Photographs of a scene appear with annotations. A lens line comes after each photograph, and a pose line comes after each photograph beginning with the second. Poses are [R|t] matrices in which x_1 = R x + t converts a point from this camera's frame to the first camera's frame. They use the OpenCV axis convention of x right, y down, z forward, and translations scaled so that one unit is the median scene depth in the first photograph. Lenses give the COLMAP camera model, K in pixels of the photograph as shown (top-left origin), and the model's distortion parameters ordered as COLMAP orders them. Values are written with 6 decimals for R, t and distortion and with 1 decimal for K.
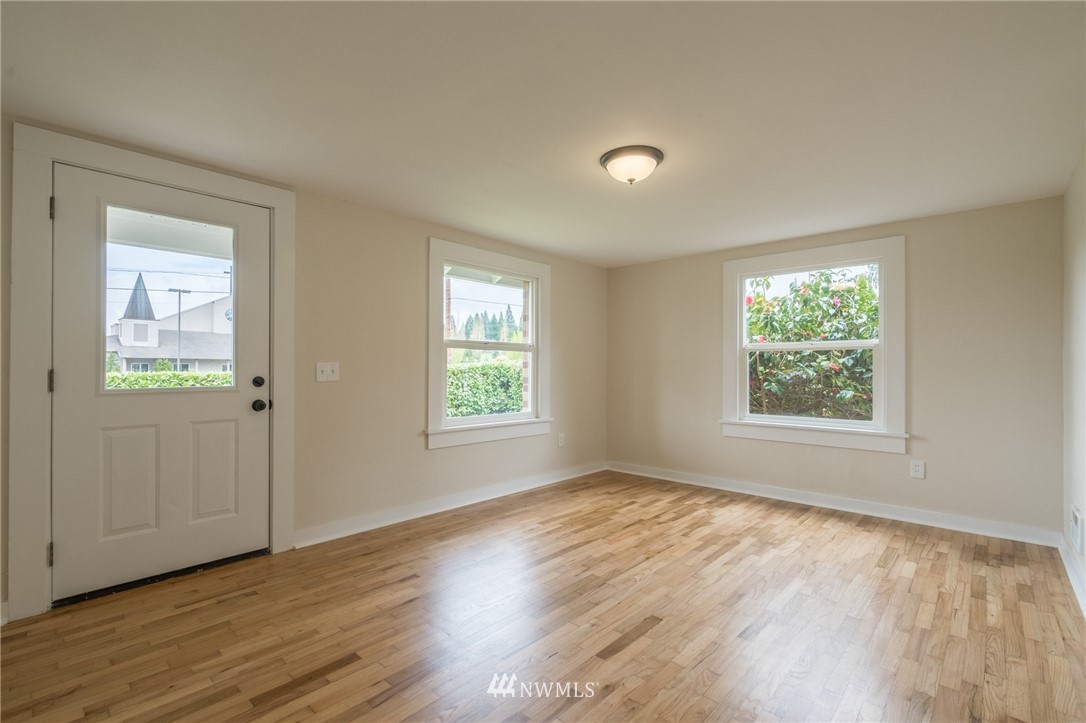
lens RADIAL K [[490.3, 0, 540.9], [0, 490.3, 365.1], [0, 0, 1]] dist [-0.002433, 0.000238]
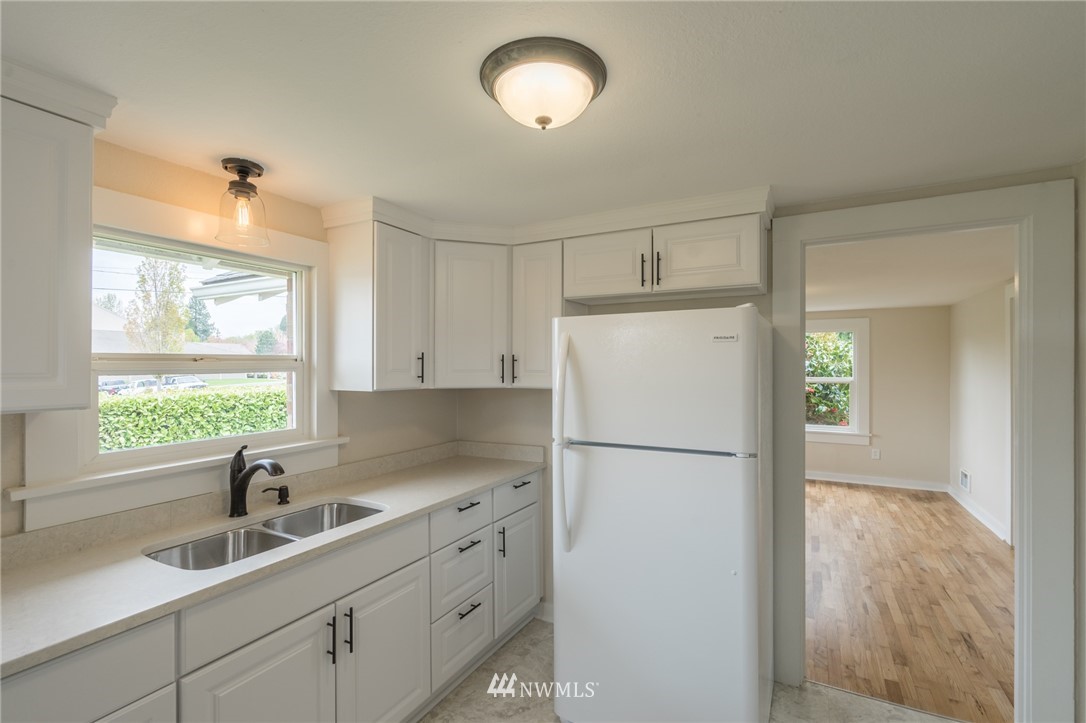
lens RADIAL K [[490.3, 0, 539.8], [0, 490.3, 365.2], [0, 0, 1]] dist [-0.002433, 0.000238]
pose [[0.969854, -0.002327, 0.243674, -0.801811], [0.001042, 0.999985, 0.005401, -0.111823], [-0.243683, -0.004984, 0.969842, -0.387037]]
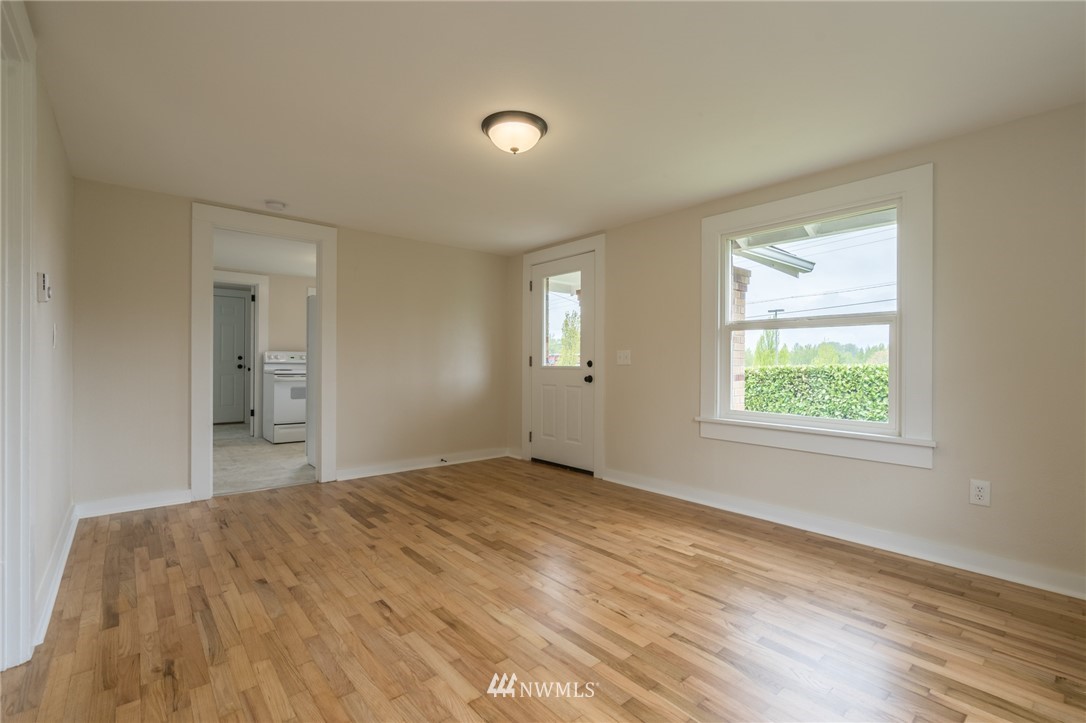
lens RADIAL K [[490.3, 0, 550.9], [0, 490.3, 365.3], [0, 0, 1]] dist [-0.002433, 0.000238]
pose [[-0.108717, 0.003346, -0.994067, 0.798885], [0.002123, 0.999993, 0.003134, 0.026691], [0.994070, -0.001770, -0.108723, 0.837796]]
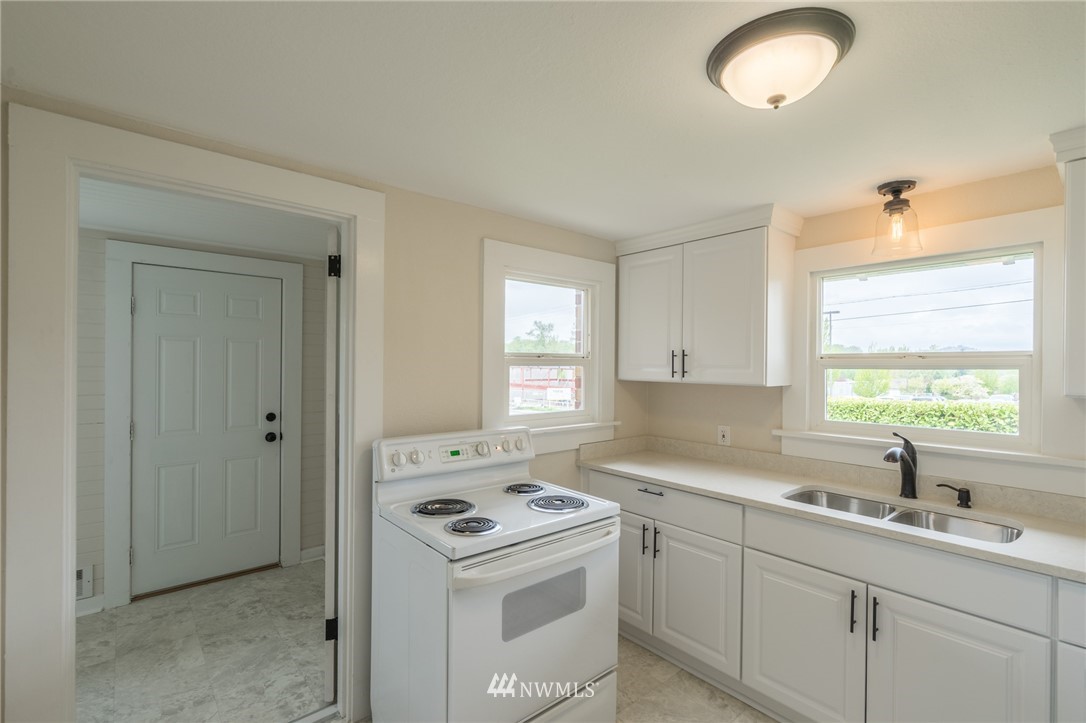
lens RADIAL K [[490.3, 0, 559.7], [0, 490.3, 368.7], [0, 0, 1]] dist [-0.002433, 0.000238]
pose [[-0.095875, 0.007732, -0.995363, -0.361379], [-0.000120, 0.999970, 0.007779, -0.105493], [0.995393, 0.000866, -0.095871, -0.154373]]
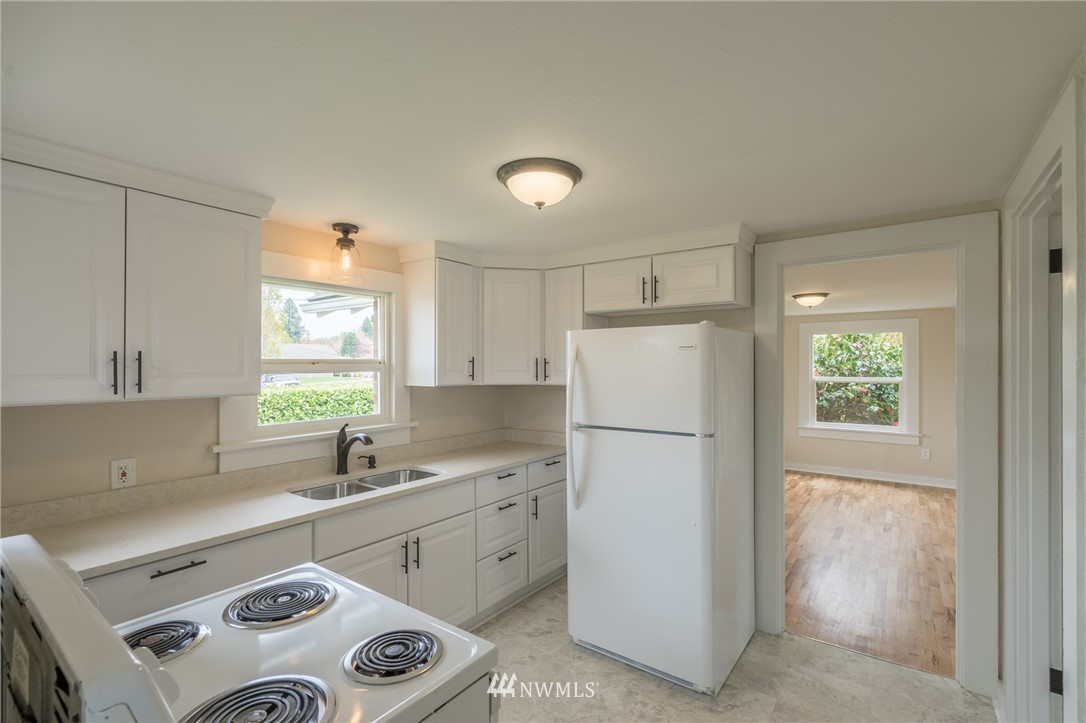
lens RADIAL K [[490.3, 0, 540.3], [0, 490.3, 364.5], [0, 0, 1]] dist [-0.002433, 0.000238]
pose [[0.994213, -0.002819, 0.107393, -0.768619], [0.002259, 0.999983, 0.005327, -0.116591], [-0.107406, -0.005053, 0.994202, -0.570111]]
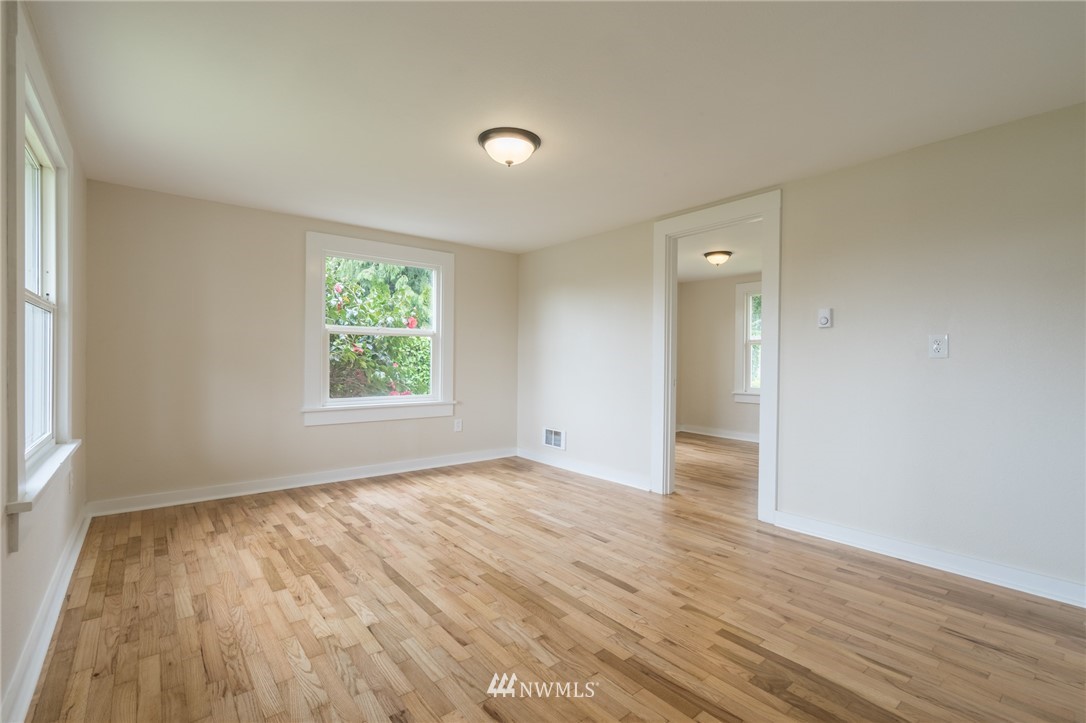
lens RADIAL K [[490.3, 0, 553.1], [0, 490.3, 363.3], [0, 0, 1]] dist [-0.002433, 0.000238]
pose [[0.129813, -0.012356, 0.991462, -0.572489], [-0.016886, 0.999750, 0.014670, 0.011265], [-0.991395, -0.018646, 0.129572, 0.554151]]
